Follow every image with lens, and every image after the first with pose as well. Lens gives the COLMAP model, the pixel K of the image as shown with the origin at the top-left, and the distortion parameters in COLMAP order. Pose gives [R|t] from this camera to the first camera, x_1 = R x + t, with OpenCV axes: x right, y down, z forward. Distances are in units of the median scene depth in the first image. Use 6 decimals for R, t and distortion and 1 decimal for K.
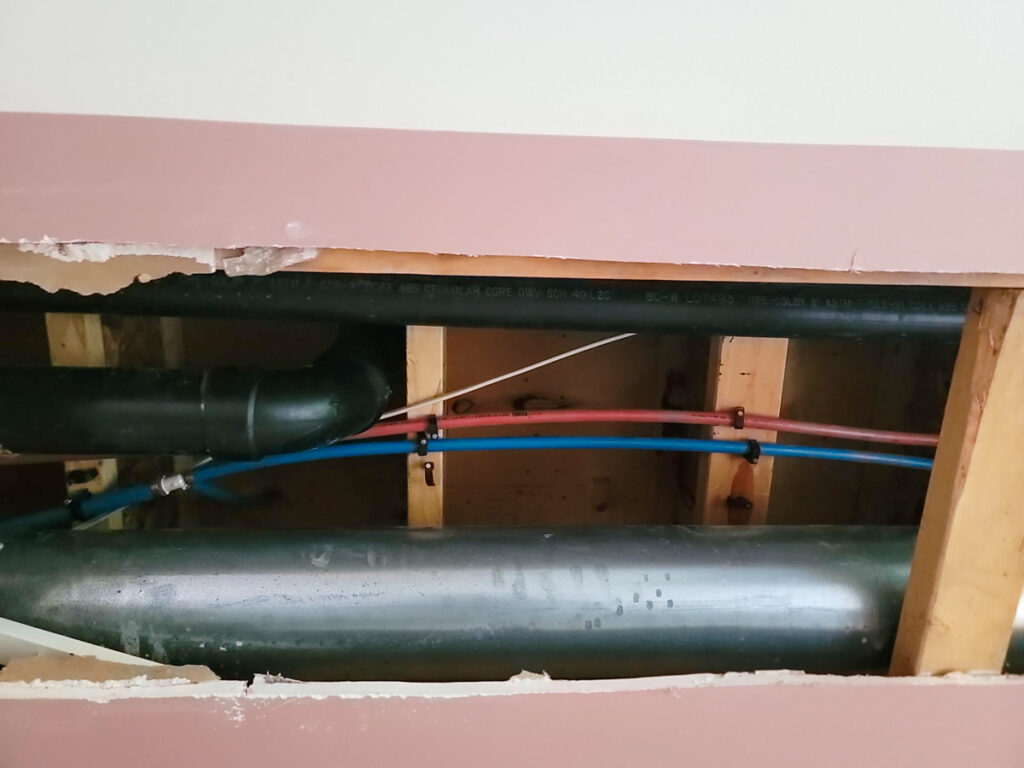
lens RADIAL K [[715.7, 0, 509.8], [0, 715.7, 393.4], [0, 0, 1]] dist [0.069536, -0.078839]
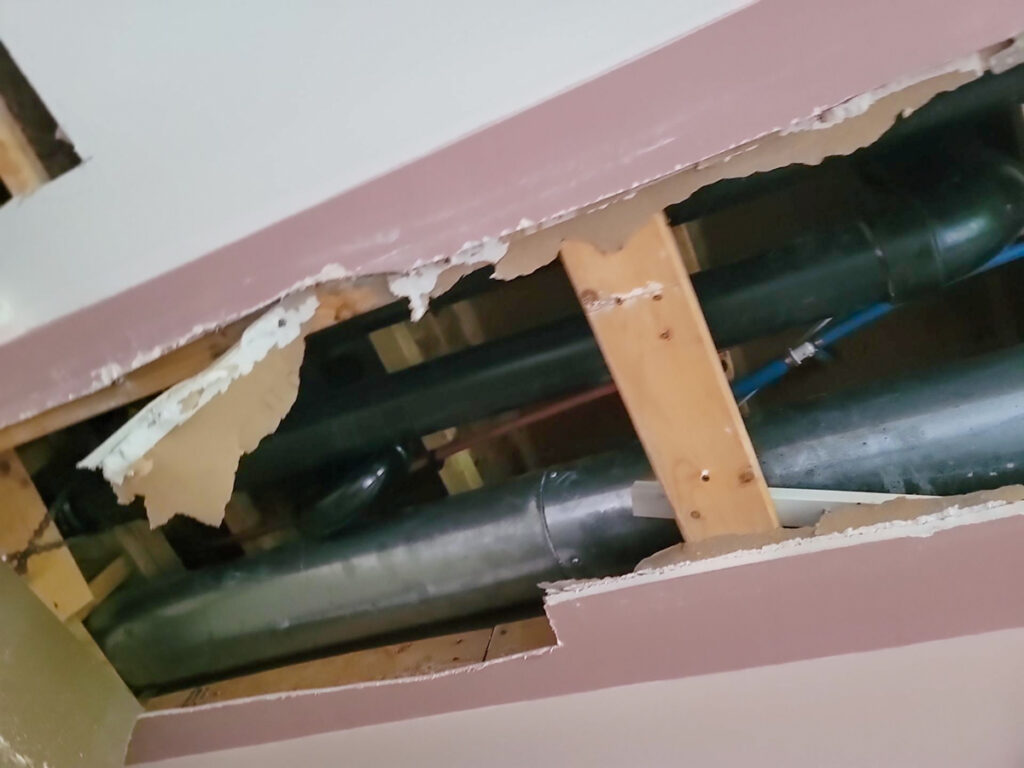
lens RADIAL K [[732.2, 0, 517.5], [0, 732.2, 384.7], [0, 0, 1]] dist [0.058942, -0.069785]
pose [[0.864126, -0.272553, -0.423084, -0.449245], [0.327630, 0.942781, 0.061822, -0.033117], [0.382026, -0.192037, 0.903979, -0.123487]]
